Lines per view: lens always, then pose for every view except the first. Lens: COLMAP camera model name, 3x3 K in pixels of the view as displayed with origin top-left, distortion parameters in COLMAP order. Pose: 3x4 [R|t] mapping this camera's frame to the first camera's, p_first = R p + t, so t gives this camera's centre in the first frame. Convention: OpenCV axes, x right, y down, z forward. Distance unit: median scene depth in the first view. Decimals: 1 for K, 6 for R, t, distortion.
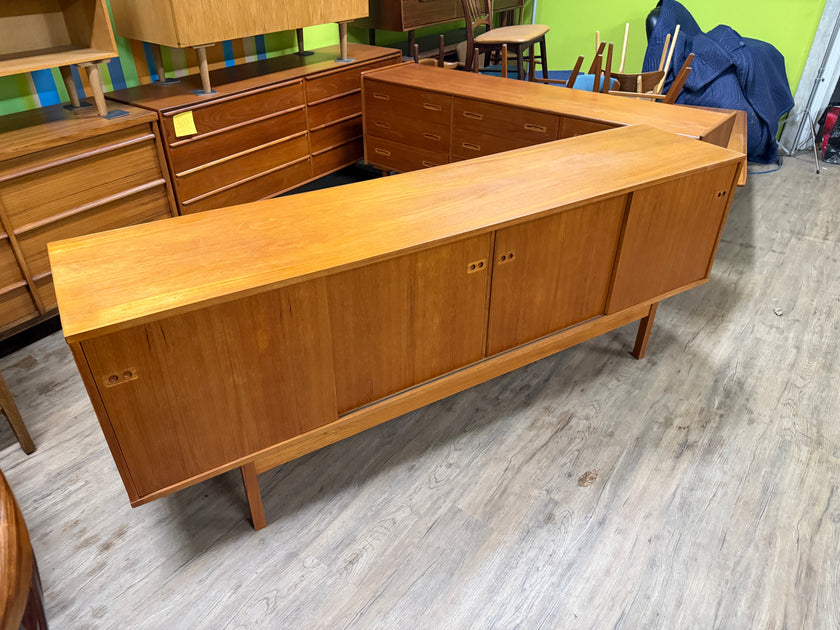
lens RADIAL K [[594.4, 0, 422.9], [0, 594.4, 316.3], [0, 0, 1]] dist [0.062916, -0.094187]
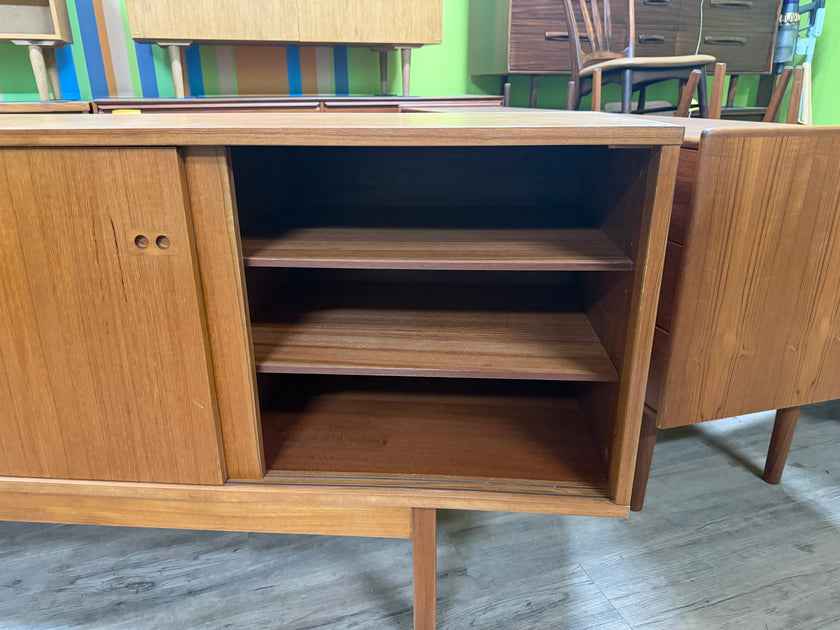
lens RADIAL K [[604.2, 0, 421.6], [0, 604.2, 309.5], [0, 0, 1]] dist [-0.000389, -0.004360]
pose [[0.815679, 0.190042, -0.546398, 0.648297], [-0.310802, 0.940573, -0.136835, -0.101387], [0.487923, 0.281435, 0.826272, 0.738989]]
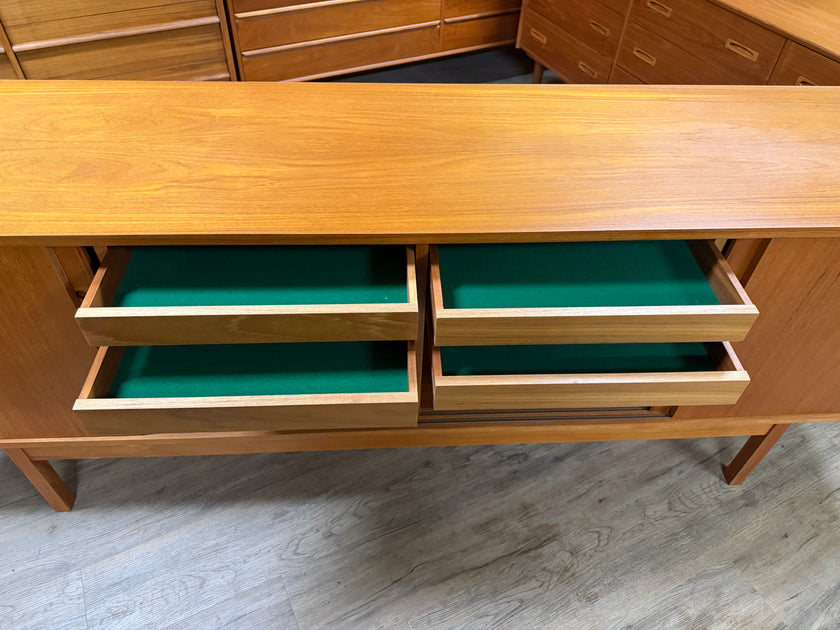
lens RADIAL K [[604.8, 0, 420.0], [0, 604.8, 315.0], [0, 0, 1]] dist [-0.003400, -0.004619]
pose [[0.884937, 0.349257, -0.308068, 0.255289], [-0.280837, 0.927894, 0.245240, -0.179251], [0.371507, -0.130505, 0.919212, 0.417644]]
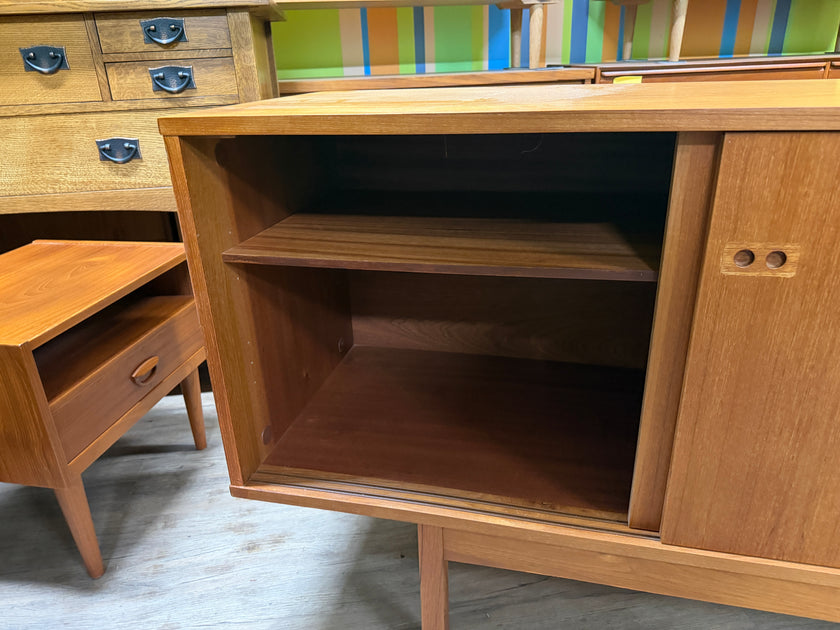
lens RADIAL K [[604.8, 0, 420.0], [0, 604.8, 315.0], [0, 0, 1]] dist [-0.003400, -0.004619]
pose [[0.704106, 0.246514, -0.665932, -0.003809], [-0.355202, 0.934318, -0.029700, 0.077810], [0.614871, 0.257452, 0.745421, 0.454687]]
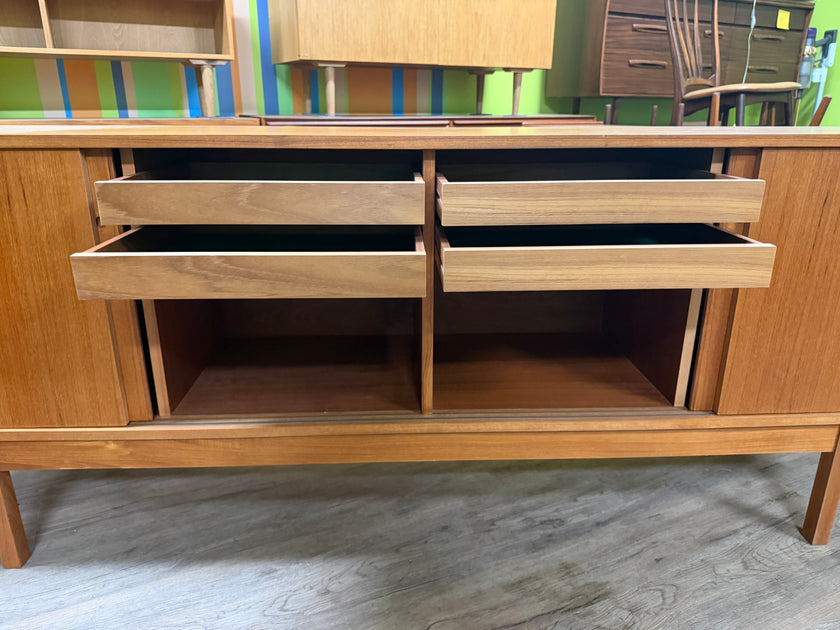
lens RADIAL K [[604.8, 0, 420.0], [0, 604.8, 315.0], [0, 0, 1]] dist [-0.003400, -0.004619]
pose [[0.877447, 0.150743, -0.455372, 0.329367], [-0.261727, 0.946023, -0.191151, 0.087401], [0.401978, 0.286908, 0.869539, 0.455920]]
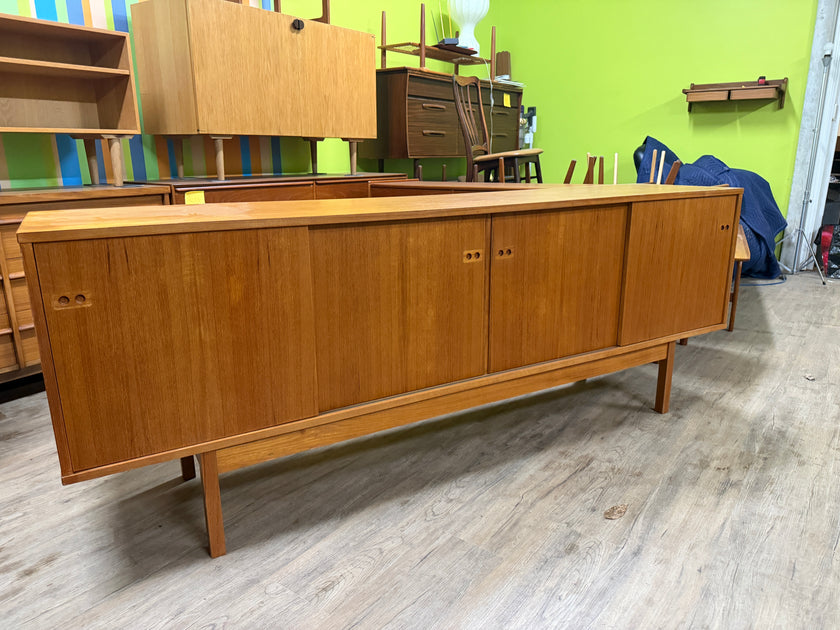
lens RADIAL K [[595.1, 0, 420.0], [0, 595.1, 315.0], [0, 0, 1]] dist [0.035853, -0.042174]
pose [[0.999618, -0.008171, -0.026385, 0.025848], [-0.000514, 0.949573, -0.313546, 0.257095], [0.027616, 0.313440, 0.949206, 0.108380]]
